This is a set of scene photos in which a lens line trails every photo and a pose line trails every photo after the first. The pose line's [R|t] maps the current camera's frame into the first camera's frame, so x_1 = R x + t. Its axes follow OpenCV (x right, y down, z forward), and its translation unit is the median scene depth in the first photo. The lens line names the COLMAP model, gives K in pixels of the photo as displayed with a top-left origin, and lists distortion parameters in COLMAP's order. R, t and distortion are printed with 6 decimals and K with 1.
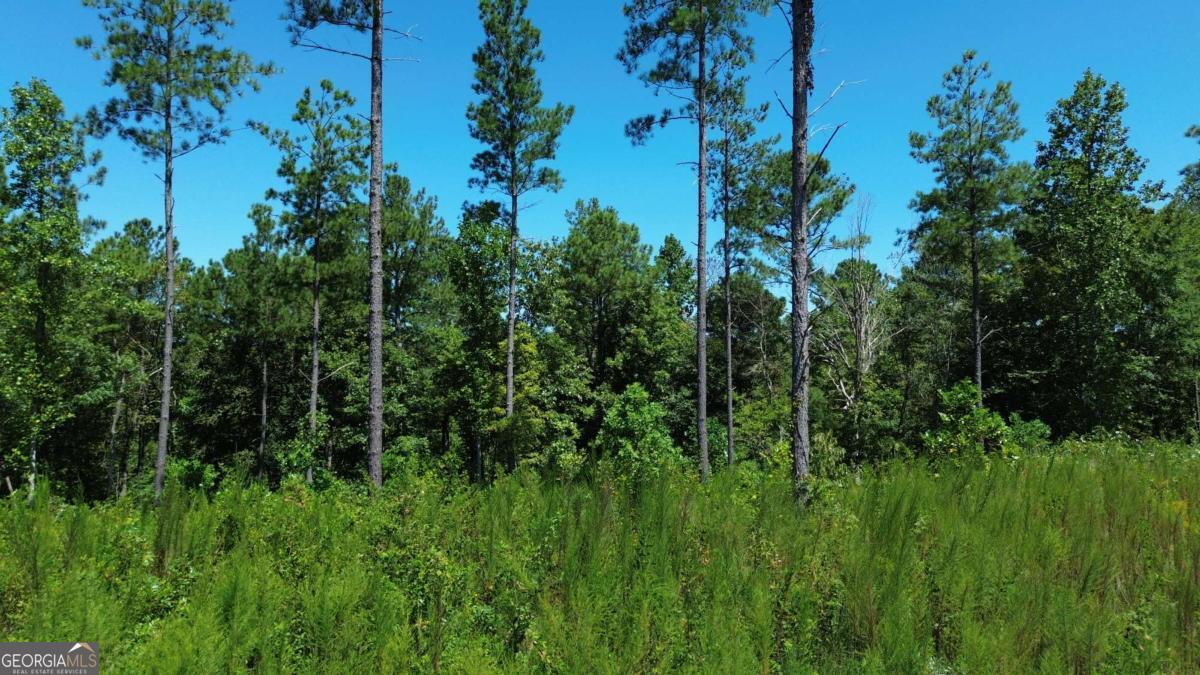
lens RADIAL K [[845.0, 0, 592.6], [0, 845.0, 330.7], [0, 0, 1]] dist [0.065650, -0.071170]
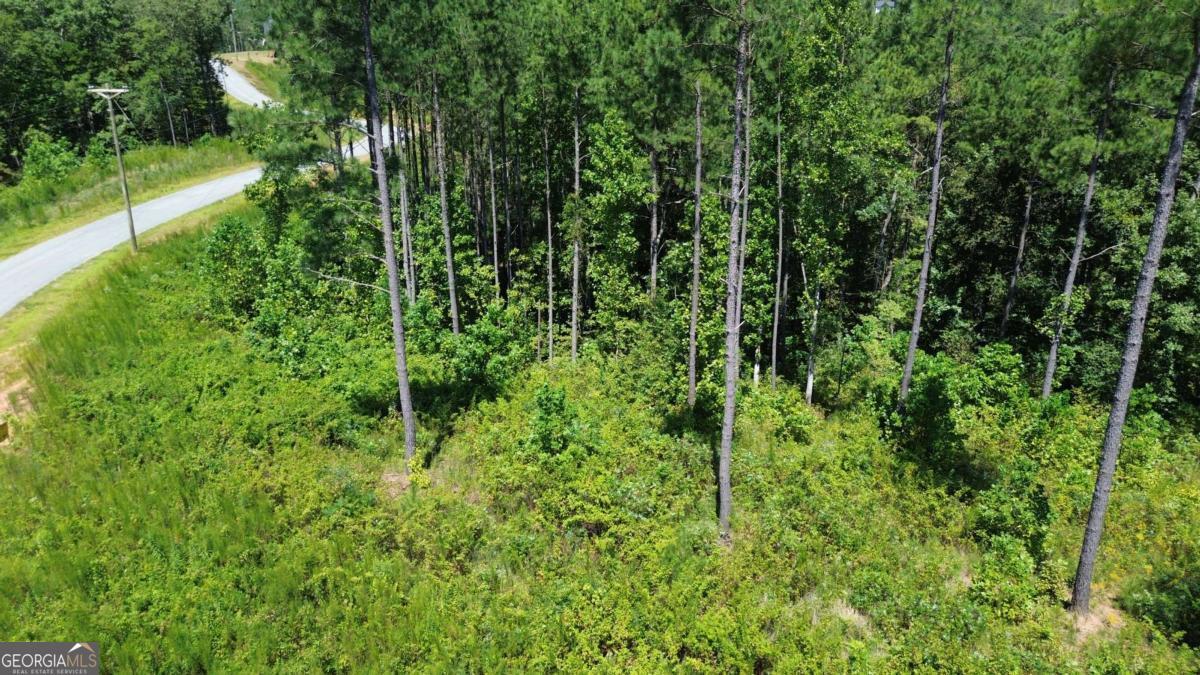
lens RADIAL K [[845.0, 0, 606.1], [0, 845.0, 327.6], [0, 0, 1]] dist [0.065650, -0.071170]
pose [[0.675555, 0.261487, -0.689383, -0.004935], [0.047269, 0.917715, 0.394416, -0.255182], [0.735792, -0.299037, 0.607607, 0.019799]]
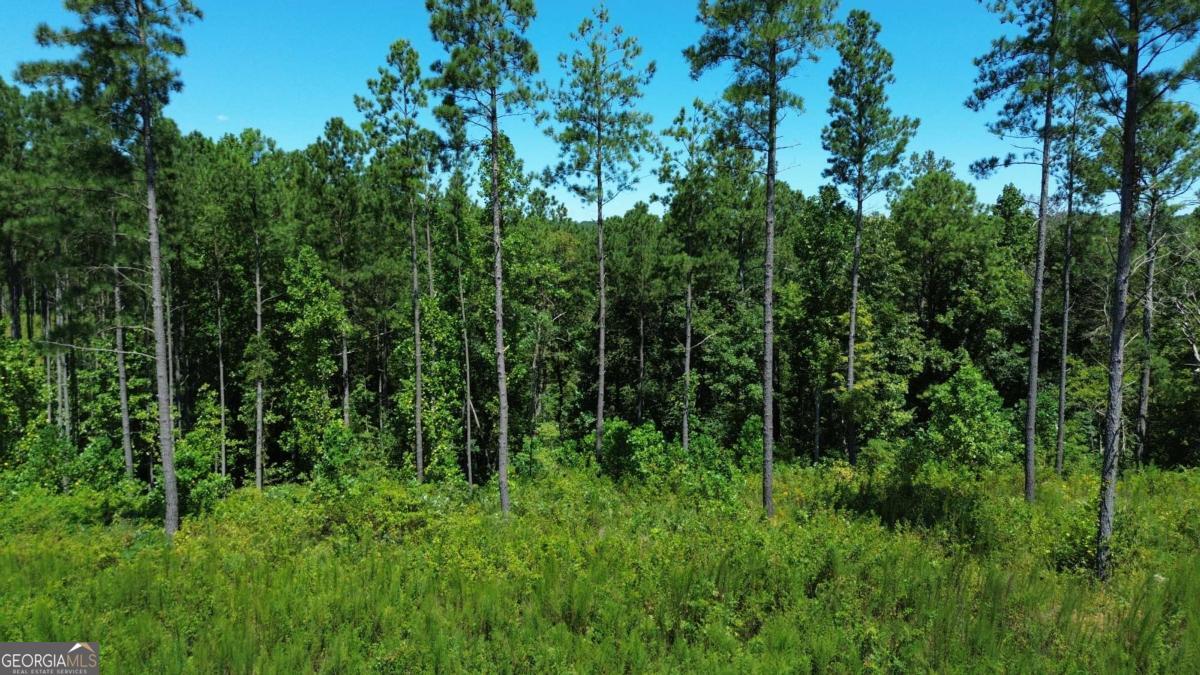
lens RADIAL K [[845.0, 0, 603.5], [0, 845.0, 327.4], [0, 0, 1]] dist [0.065650, -0.071170]
pose [[0.941460, 0.034356, -0.335368, -0.024019], [0.015286, 0.989420, 0.144271, -0.146141], [0.336777, -0.140952, 0.930975, -0.196592]]
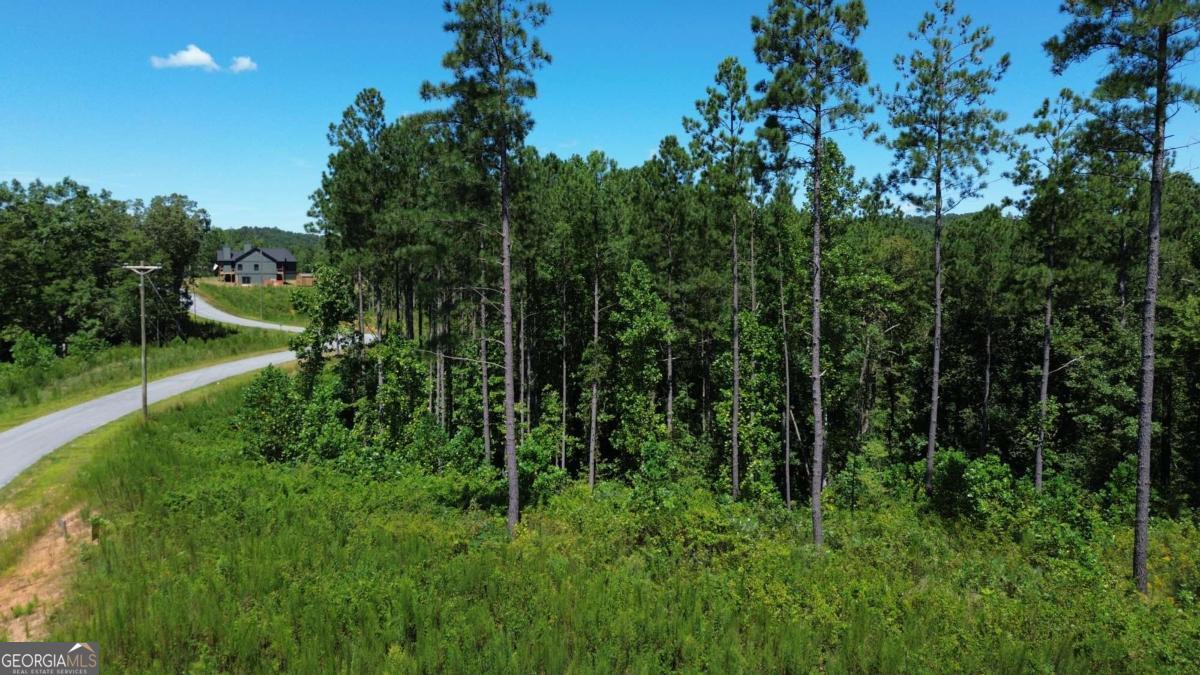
lens RADIAL K [[845.0, 0, 598.9], [0, 845.0, 327.4], [0, 0, 1]] dist [0.065650, -0.071170]
pose [[0.741632, 0.060031, -0.668115, -0.017118], [0.041743, 0.989927, 0.135283, -0.164210], [0.669507, -0.128219, 0.731656, -0.182840]]
